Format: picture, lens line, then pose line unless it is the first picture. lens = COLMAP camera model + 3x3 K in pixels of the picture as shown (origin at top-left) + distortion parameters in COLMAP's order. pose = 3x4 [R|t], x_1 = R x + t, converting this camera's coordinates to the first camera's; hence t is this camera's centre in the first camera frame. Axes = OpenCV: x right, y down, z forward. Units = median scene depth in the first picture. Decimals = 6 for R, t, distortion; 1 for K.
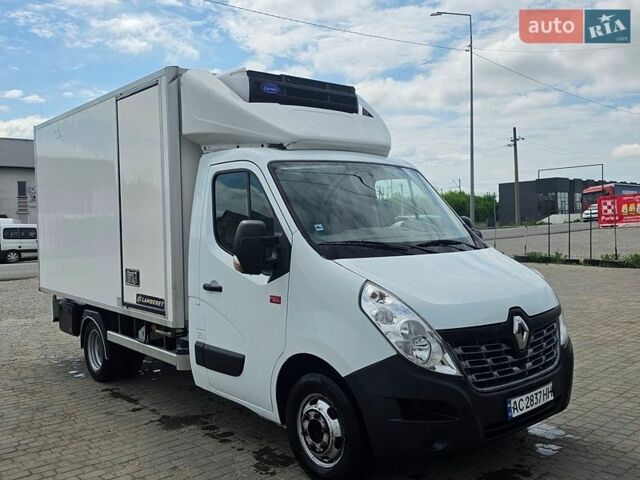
lens RADIAL K [[590.2, 0, 320.0], [0, 590.2, 240.0], [0, 0, 1]] dist [0.090787, -0.128955]
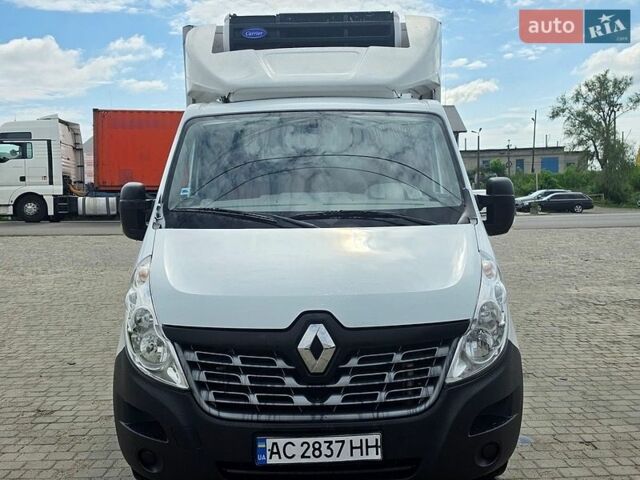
lens RADIAL K [[590.2, 0, 320.0], [0, 590.2, 240.0], [0, 0, 1]] dist [0.090787, -0.128955]
pose [[0.763918, 0.065934, -0.641936, 0.782311], [-0.021237, 0.996796, 0.077109, -0.023402], [0.644963, -0.045272, 0.762871, 0.494948]]
